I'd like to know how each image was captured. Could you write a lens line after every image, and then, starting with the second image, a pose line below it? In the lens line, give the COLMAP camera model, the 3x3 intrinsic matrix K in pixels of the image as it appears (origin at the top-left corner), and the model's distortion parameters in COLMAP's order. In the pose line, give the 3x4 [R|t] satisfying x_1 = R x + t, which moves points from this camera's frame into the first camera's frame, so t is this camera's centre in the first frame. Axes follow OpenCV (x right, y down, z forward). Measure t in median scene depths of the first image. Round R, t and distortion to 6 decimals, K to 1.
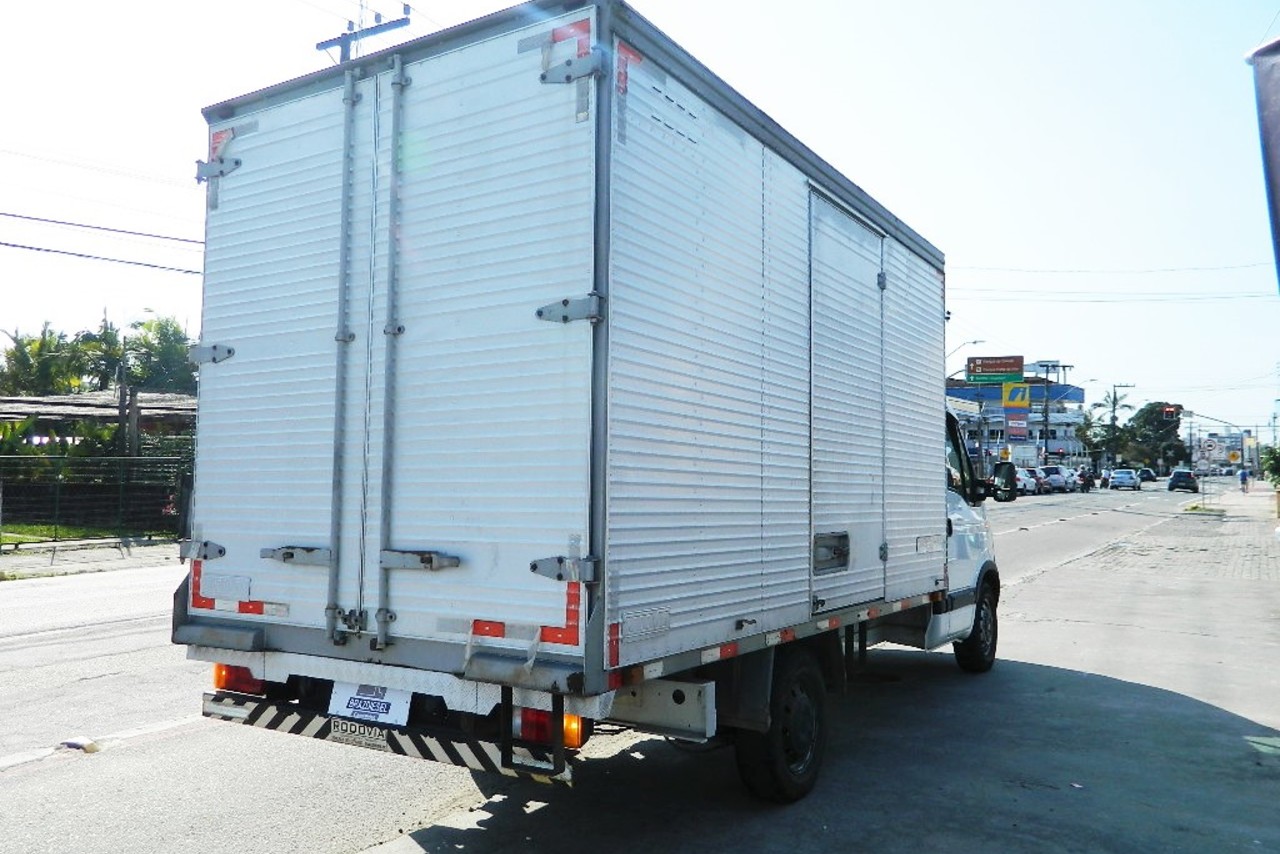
lens RADIAL K [[984.6, 0, 640.6], [0, 984.6, 430.2], [0, 0, 1]] dist [0.029983, 0.001460]
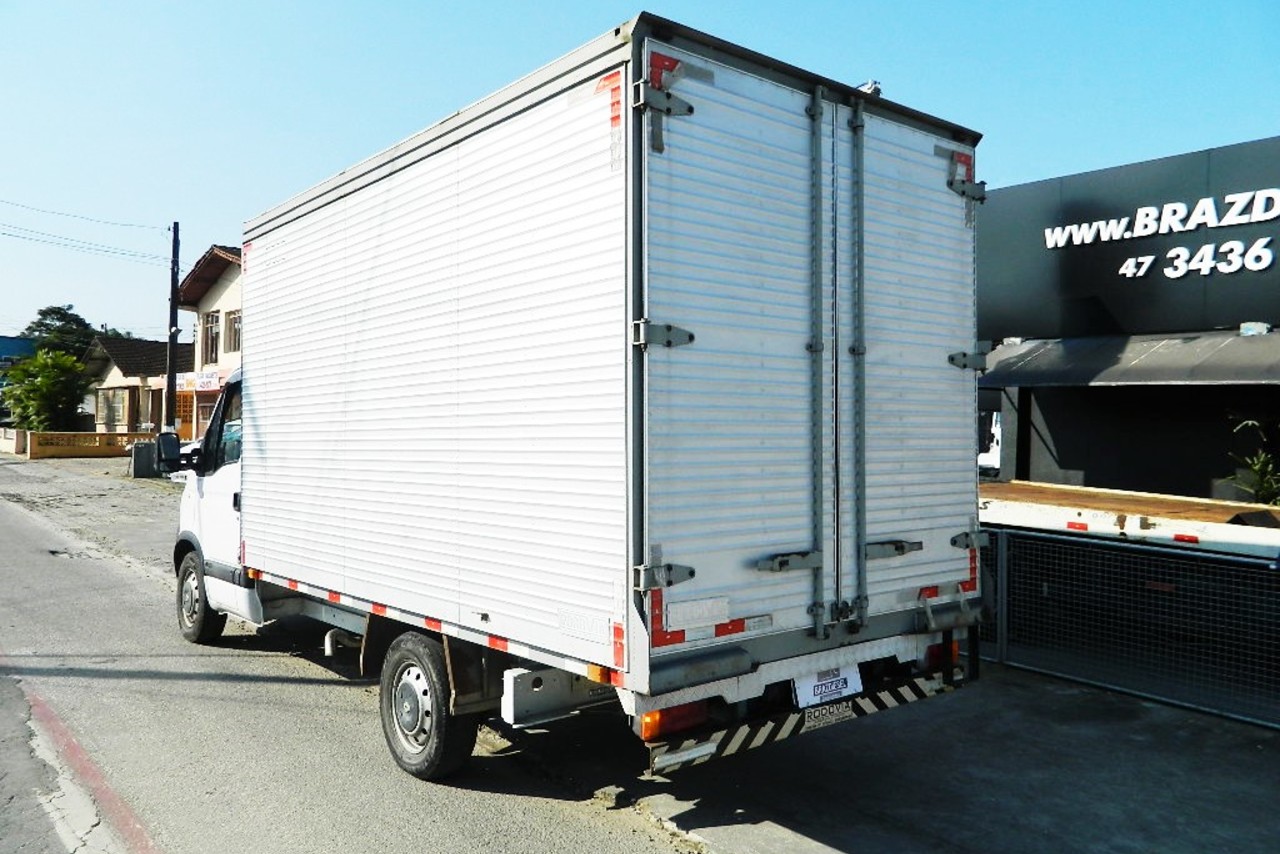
lens RADIAL K [[984.6, 0, 640.1], [0, 984.6, 424.9], [0, 0, 1]] dist [0.029983, 0.001460]
pose [[0.310105, 0.006511, 0.950680, -1.406681], [-0.064675, 0.997804, 0.014262, -0.015681], [-0.948500, -0.065908, 0.309845, 0.888693]]
